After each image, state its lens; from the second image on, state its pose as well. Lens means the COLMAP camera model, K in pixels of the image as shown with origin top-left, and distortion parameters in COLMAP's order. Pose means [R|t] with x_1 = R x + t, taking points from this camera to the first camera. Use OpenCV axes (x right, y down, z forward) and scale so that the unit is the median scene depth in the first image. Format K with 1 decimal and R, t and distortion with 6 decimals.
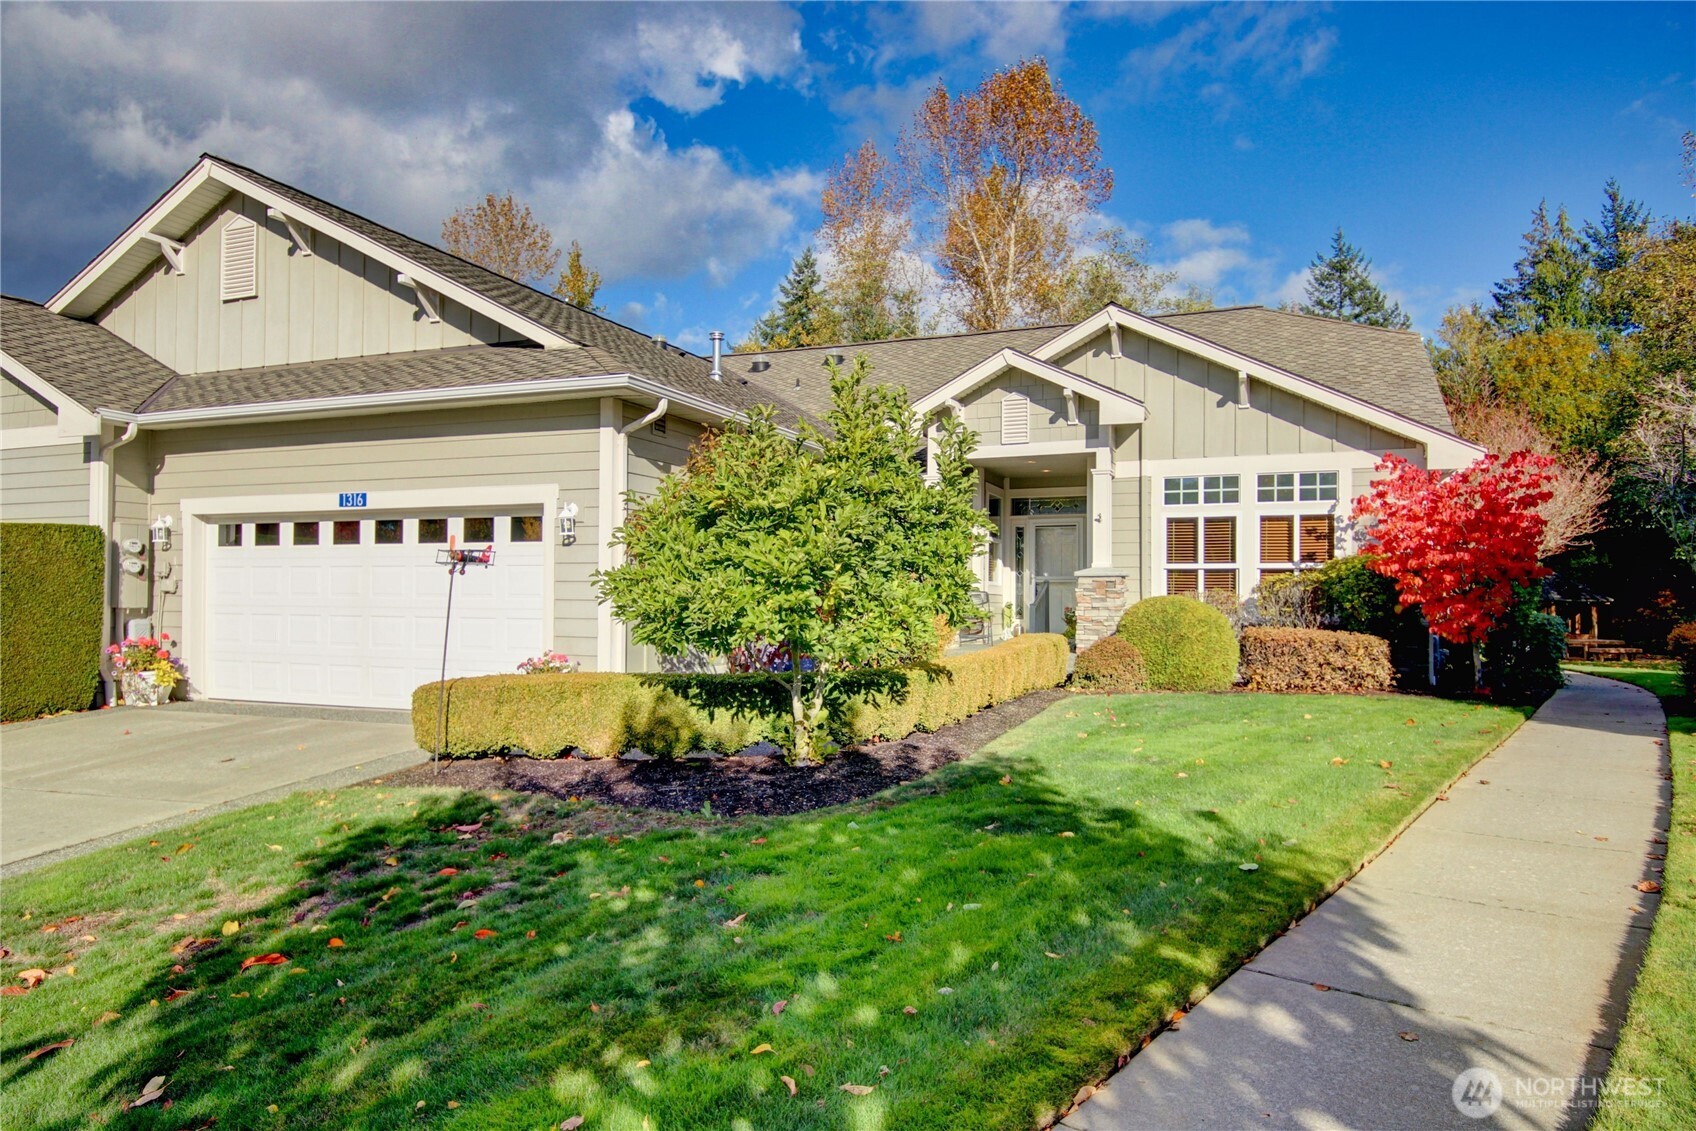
lens RADIAL K [[1122.4, 0, 821.1], [0, 1122.4, 579.5], [0, 0, 1]] dist [0.005631, -0.005536]
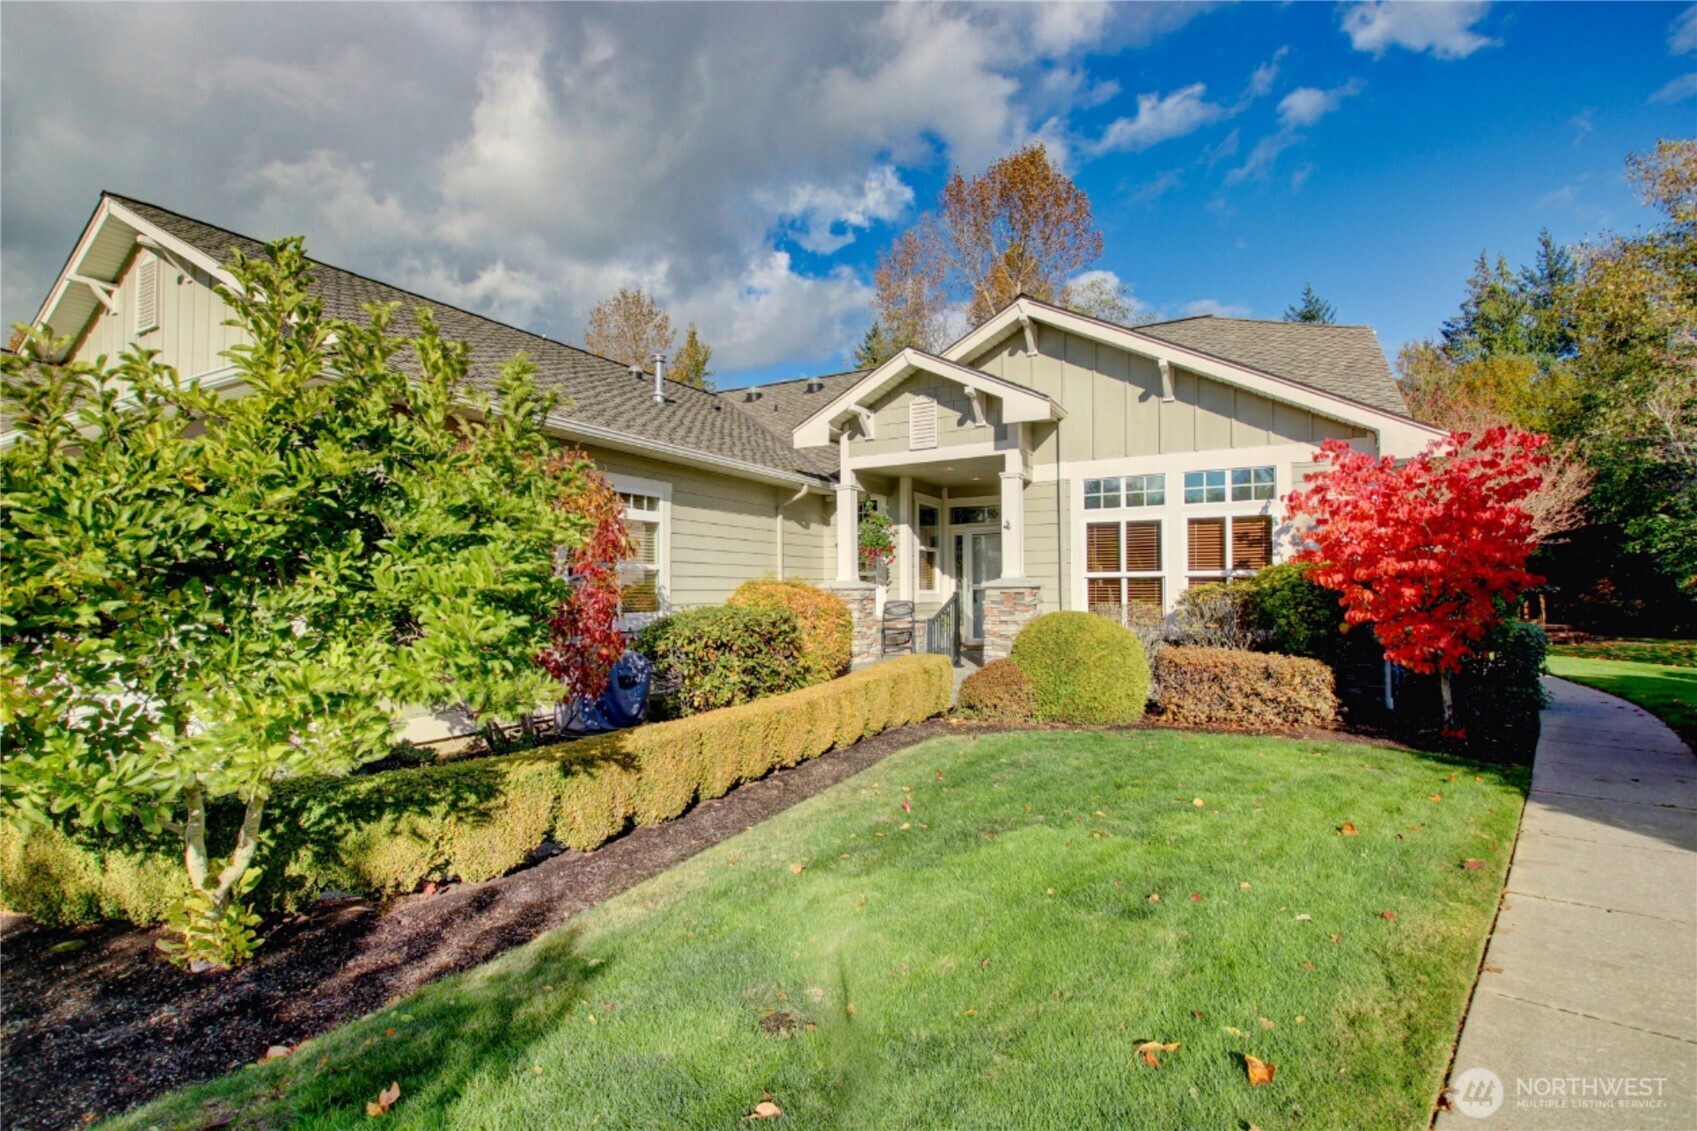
lens RADIAL K [[796.3, 0, 850.2], [0, 796.3, 574.8], [0, 0, 1]] dist [0.001898, -0.016810]
pose [[0.994565, -0.014847, -0.103056, 0.201346], [0.014889, 0.999889, -0.000362, -0.016575], [0.103050, -0.001174, 0.994675, 0.360252]]
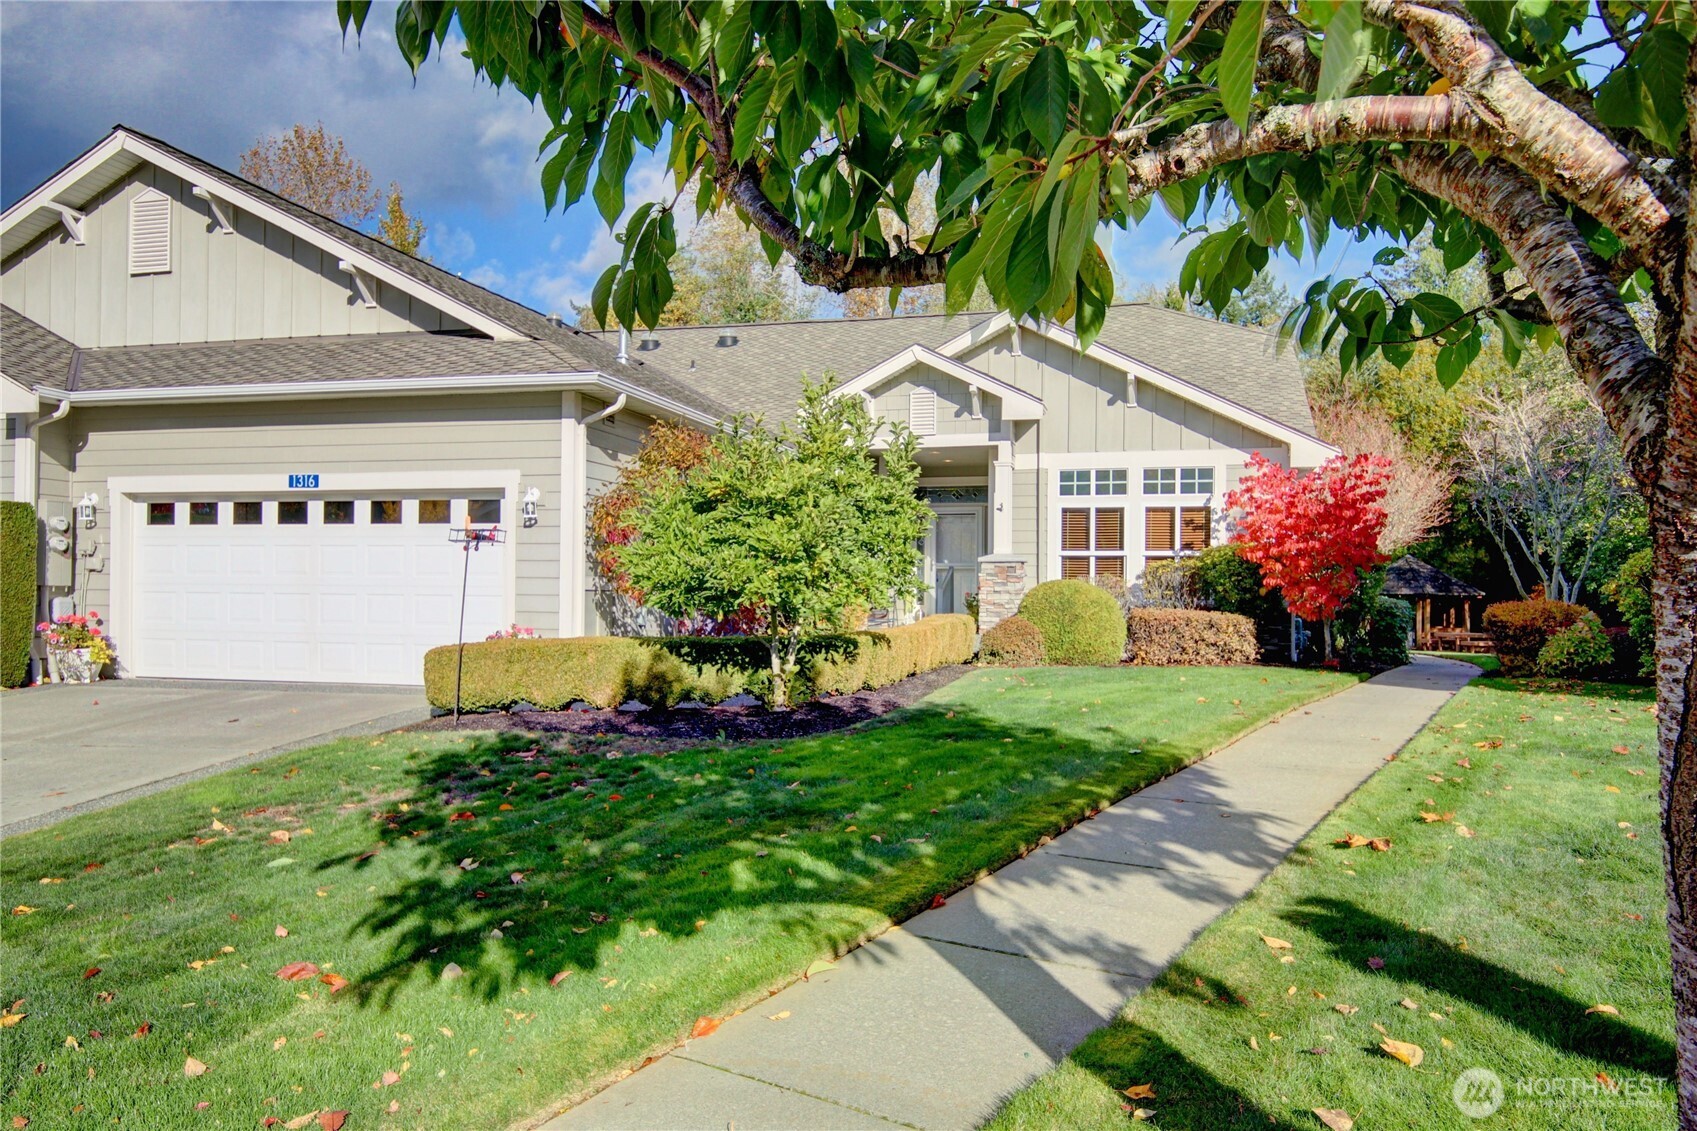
lens RADIAL K [[1307.8, 0, 826.8], [0, 1307.8, 582.6], [0, 0, 1]] dist [0.010365, 0.003317]
pose [[0.991214, 0.004470, 0.132193, -0.086536], [-0.005287, 0.999969, 0.005831, 0.011221], [-0.132163, -0.006478, 0.991207, -0.226877]]
